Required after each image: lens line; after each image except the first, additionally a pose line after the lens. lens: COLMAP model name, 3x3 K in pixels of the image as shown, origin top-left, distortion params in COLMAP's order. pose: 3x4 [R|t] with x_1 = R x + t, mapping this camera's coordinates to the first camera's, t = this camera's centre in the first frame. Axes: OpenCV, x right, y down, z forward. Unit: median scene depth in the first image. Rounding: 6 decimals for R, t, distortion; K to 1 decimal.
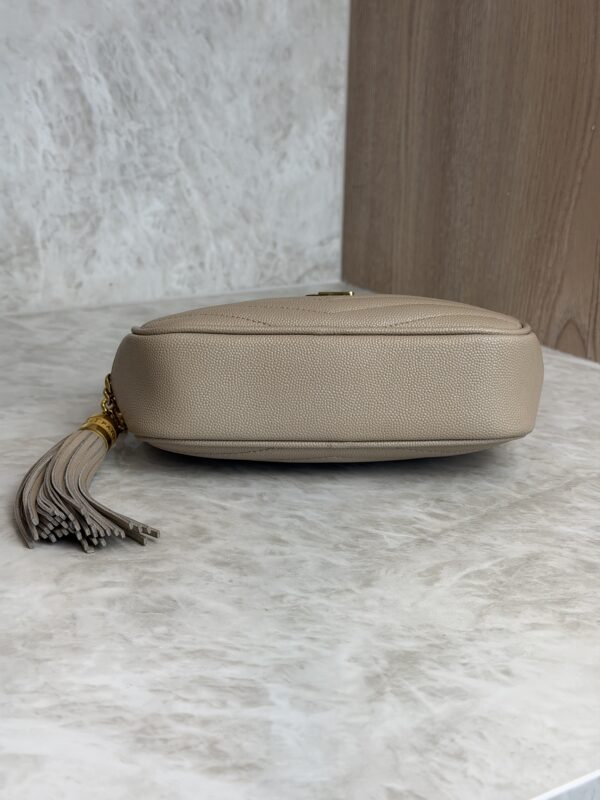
lens RADIAL K [[1130.2, 0, 304.2], [0, 1130.2, 398.7], [0, 0, 1]] dist [0.204900, -0.459310]
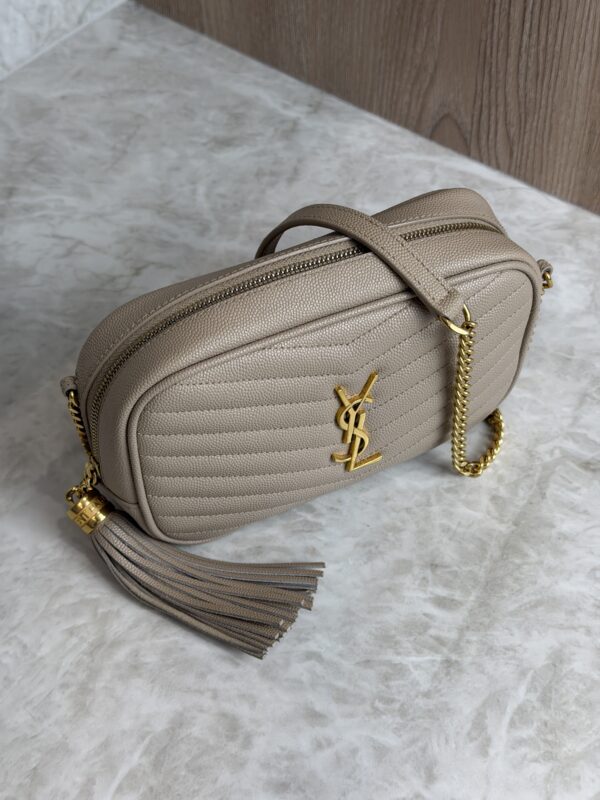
lens RADIAL K [[1129.9, 0, 300.3], [0, 1129.9, 404.3], [0, 0, 1]] dist [0.212787, -0.548617]
pose [[0.949729, -0.274388, 0.150749, -0.070170], [0.145384, 0.812986, 0.563841, -0.416256], [-0.277268, -0.513580, 0.812009, 0.213821]]
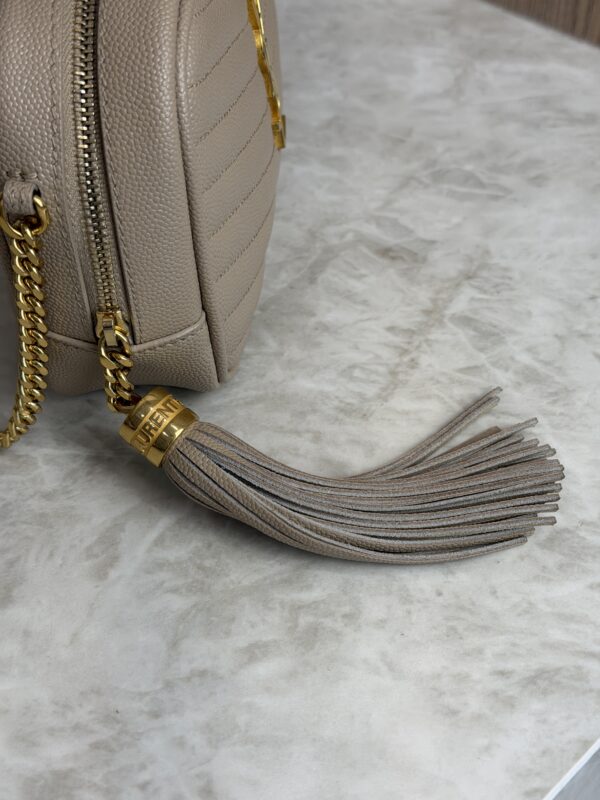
lens RADIAL K [[1168.8, 0, 301.3], [0, 1168.8, 385.8], [0, 0, 1]] dist [0.196228, -0.453464]
pose [[0.979902, -0.171633, 0.101660, 0.101979], [0.105900, 0.879462, 0.464038, -0.142194], [-0.169050, -0.443946, 0.879963, 0.250027]]
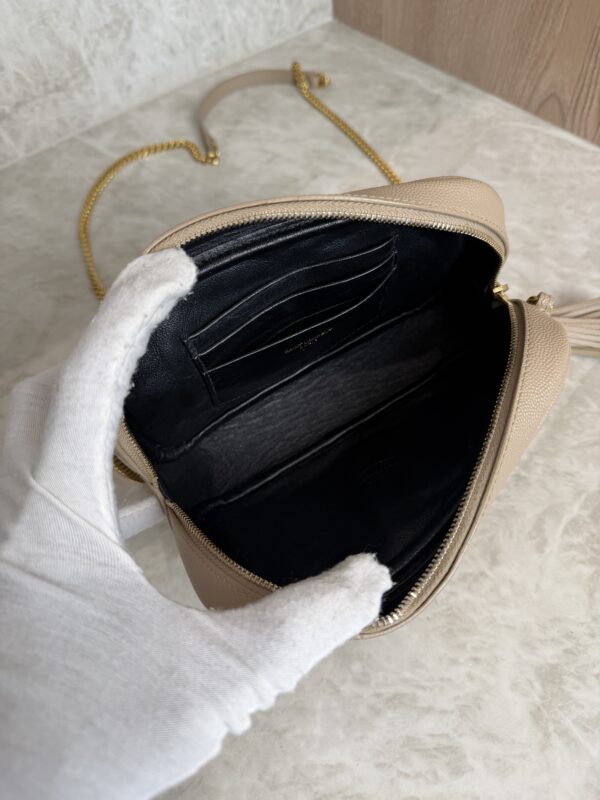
lens RADIAL K [[591.6, 0, 301.5], [0, 591.6, 404.9], [0, 0, 1]] dist [-0.047277, 0.016676]
pose [[0.990004, -0.141039, 0.000828, -0.078058], [0.109422, 0.771753, 0.626438, -0.236768], [-0.088991, -0.620085, 0.779471, 0.362194]]
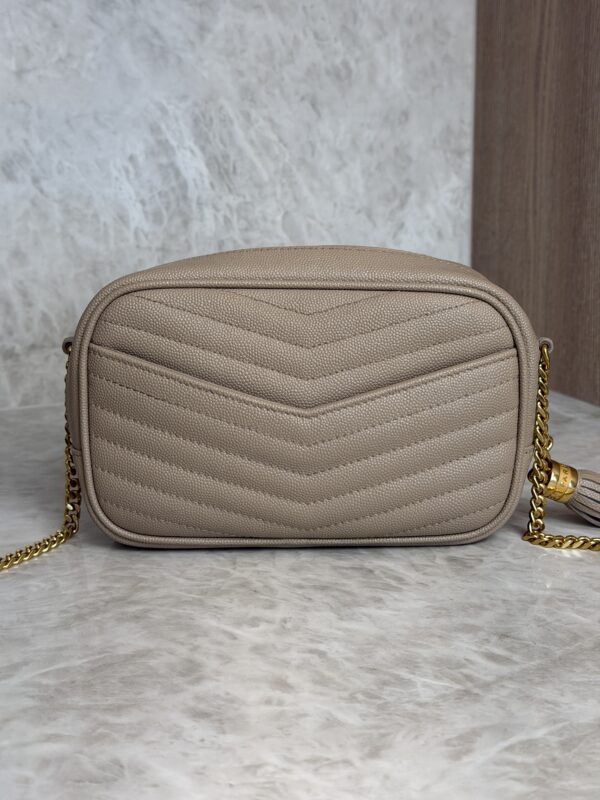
lens RADIAL K [[1130.2, 0, 304.2], [0, 1130.2, 398.7], [0, 0, 1]] dist [0.204900, -0.459310]
pose [[0.983709, -0.001254, -0.179766, 0.087669], [-0.011384, 0.997534, -0.069258, -0.013395], [0.179410, 0.070176, 0.981268, 0.122770]]
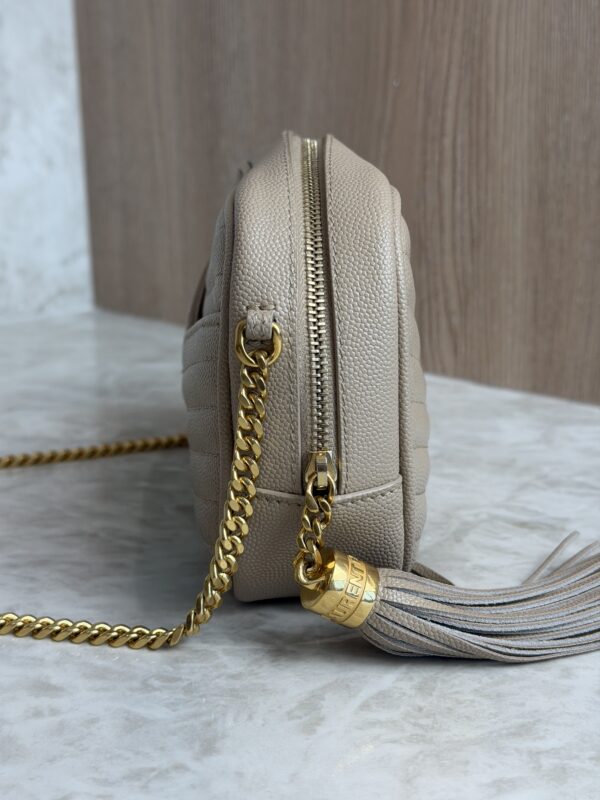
lens RADIAL K [[1145.4, 0, 295.4], [0, 1145.4, 397.4], [0, 0, 1]] dist [0.293173, -0.881778]
pose [[0.974145, -0.090804, 0.206871, -0.005450], [0.100456, 0.994267, -0.036619, 0.005174], [-0.202360, 0.056454, 0.977683, 0.228304]]
